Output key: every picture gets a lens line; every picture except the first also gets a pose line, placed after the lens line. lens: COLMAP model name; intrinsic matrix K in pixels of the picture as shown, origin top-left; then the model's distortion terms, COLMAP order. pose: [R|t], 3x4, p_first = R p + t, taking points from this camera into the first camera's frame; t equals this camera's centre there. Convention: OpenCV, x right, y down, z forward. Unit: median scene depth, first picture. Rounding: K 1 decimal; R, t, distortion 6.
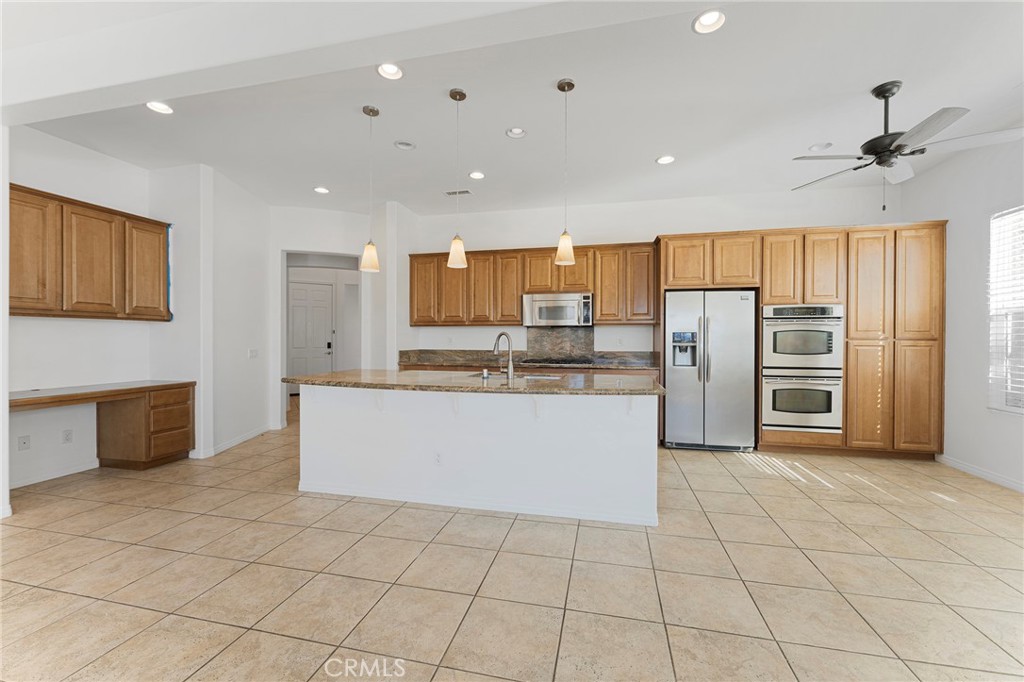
lens RADIAL K [[406.1, 0, 515.3], [0, 406.1, 341.7], [0, 0, 1]] dist [-0.003402, -0.000180]
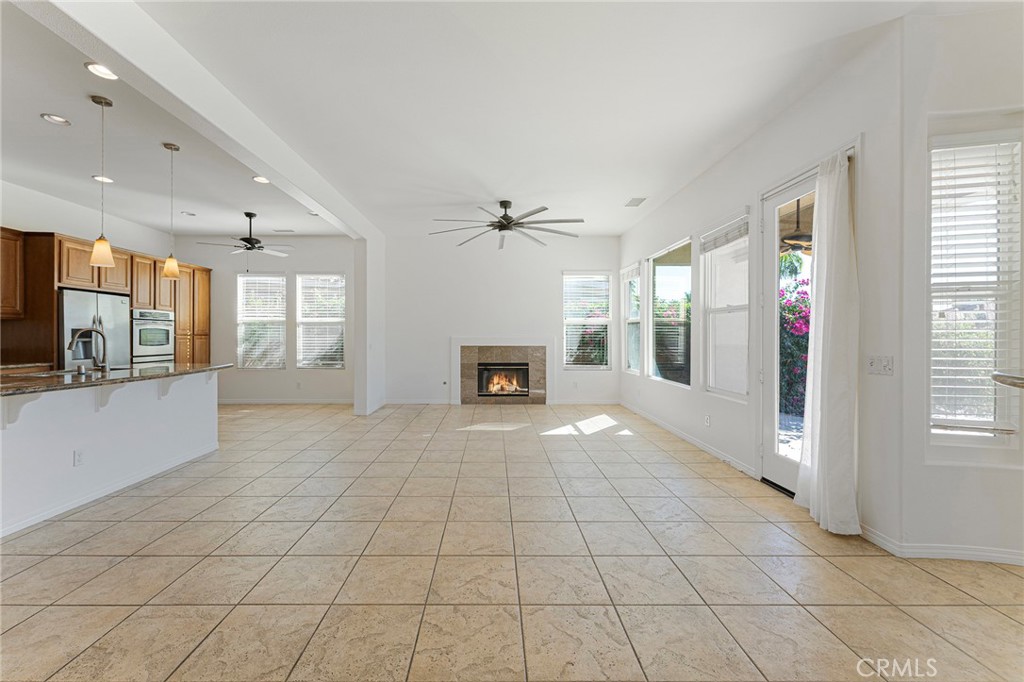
lens RADIAL K [[419.2, 0, 493.6], [0, 419.2, 336.7], [0, 0, 1]] dist [-0.002983, -0.000469]
pose [[-0.226422, -0.005523, 0.974014, -0.955616], [0.005385, 0.999962, 0.006921, -0.003319], [-0.974014, 0.006812, -0.226384, 0.176665]]
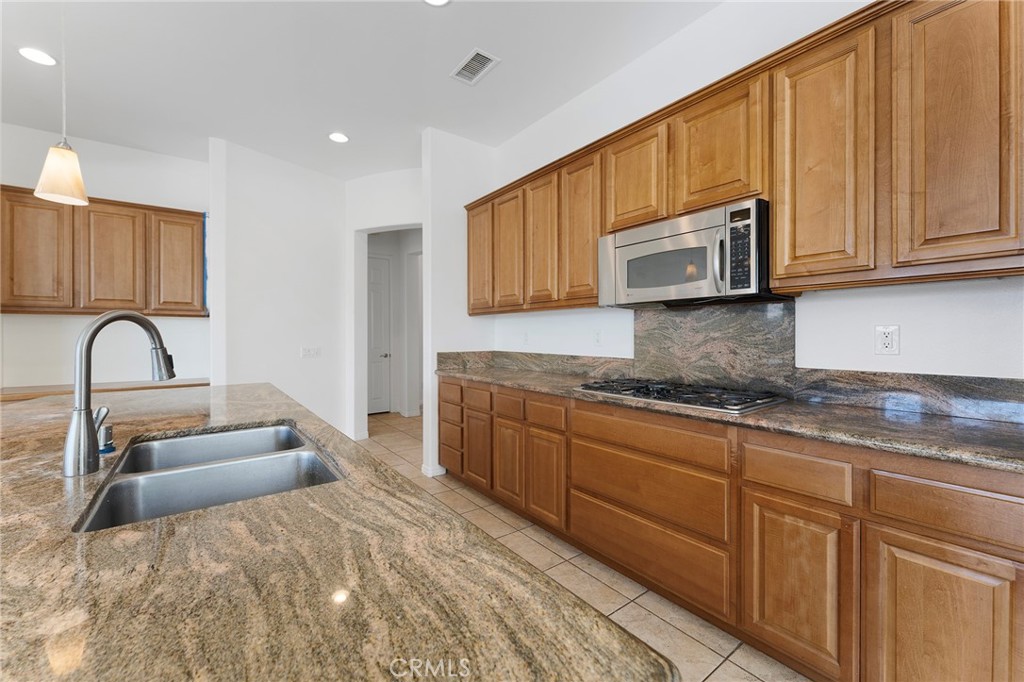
lens RADIAL K [[410.3, 0, 515.8], [0, 410.3, 335.8], [0, 0, 1]] dist [-0.001269, 0.000039]
pose [[0.769496, -0.002132, -0.638648, 0.291508], [-0.001080, 0.999989, -0.004640, -0.003190], [0.638650, 0.004260, 0.769485, 0.699573]]
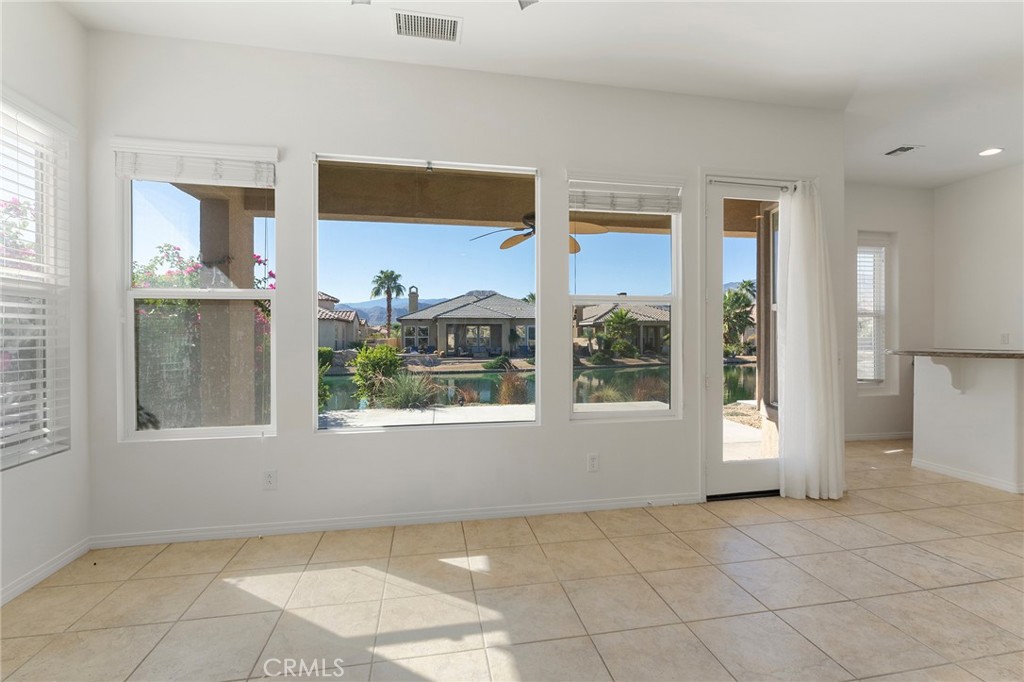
lens RADIAL K [[465.0, 0, 517.5], [0, 465.0, 337.4], [0, 0, 1]] dist [-0.000997, -0.000134]
pose [[-0.912996, 0.000890, -0.407967, 0.326418], [-0.003122, 0.999953, 0.009167, 0.000794], [0.407956, 0.009644, -0.912950, 0.076892]]
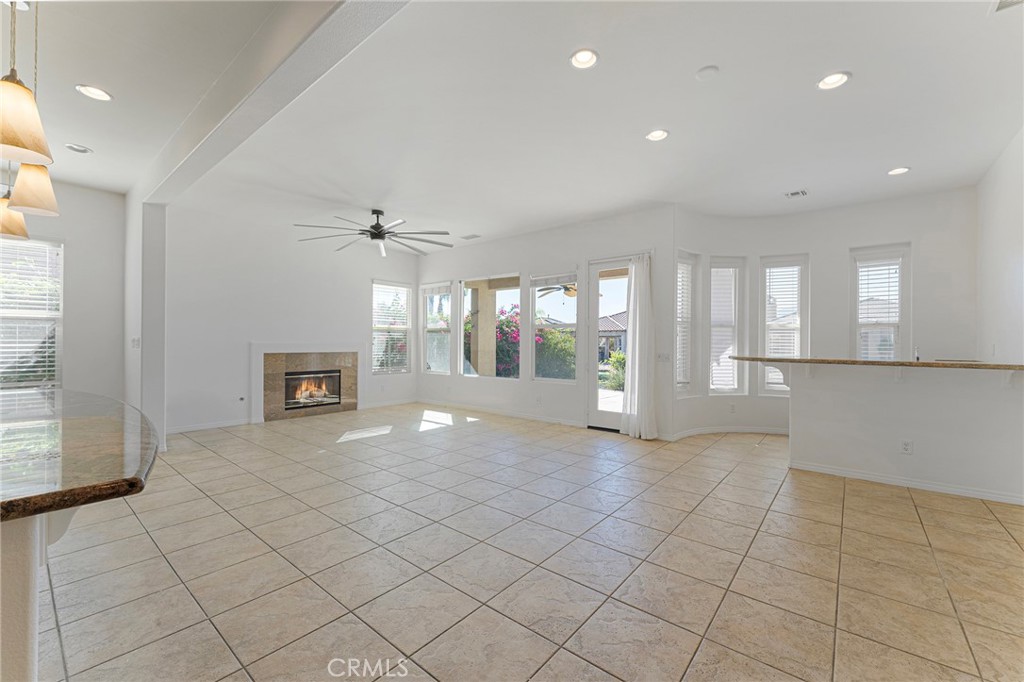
lens RADIAL K [[414.7, 0, 514.7], [0, 414.7, 343.3], [0, 0, 1]] dist [-0.000726, -0.000221]
pose [[-0.896032, -0.009583, 0.443885, -0.674940], [-0.006068, 0.999938, 0.009338, -0.007701], [-0.443947, 0.005673, -0.896035, 0.821561]]
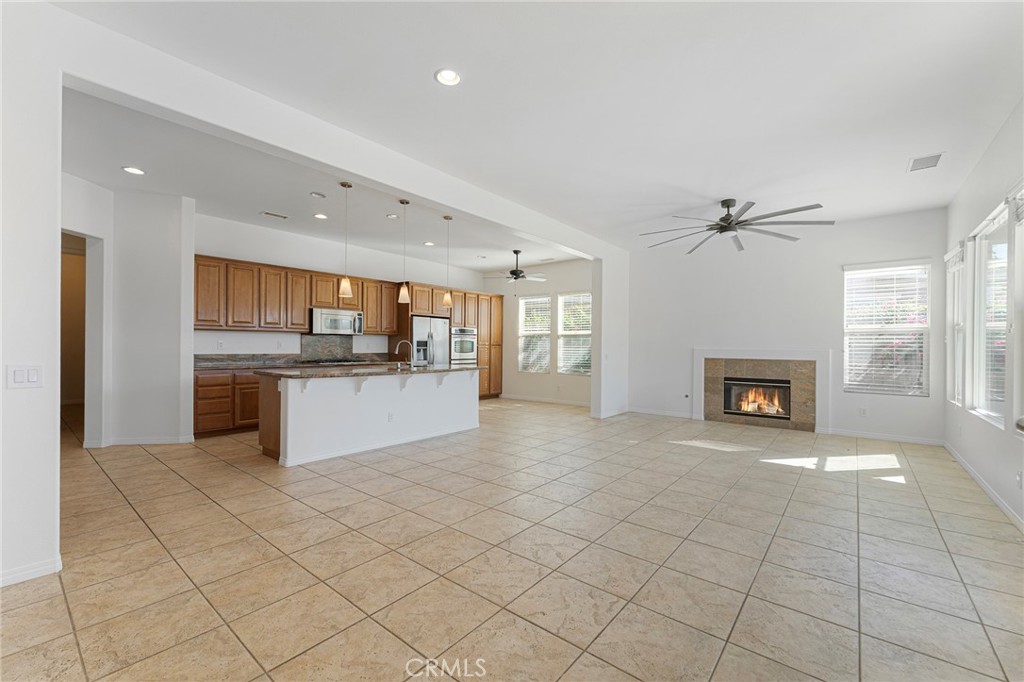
lens RADIAL K [[420.0, 0, 512.5], [0, 420.0, 347.0], [0, 0, 1]] dist [-0.002188, -0.000324]
pose [[0.442329, -0.001750, 0.896851, -1.030240], [0.000002, 0.999998, 0.001950, -0.000102], [-0.896853, -0.000861, 0.442328, -0.131398]]
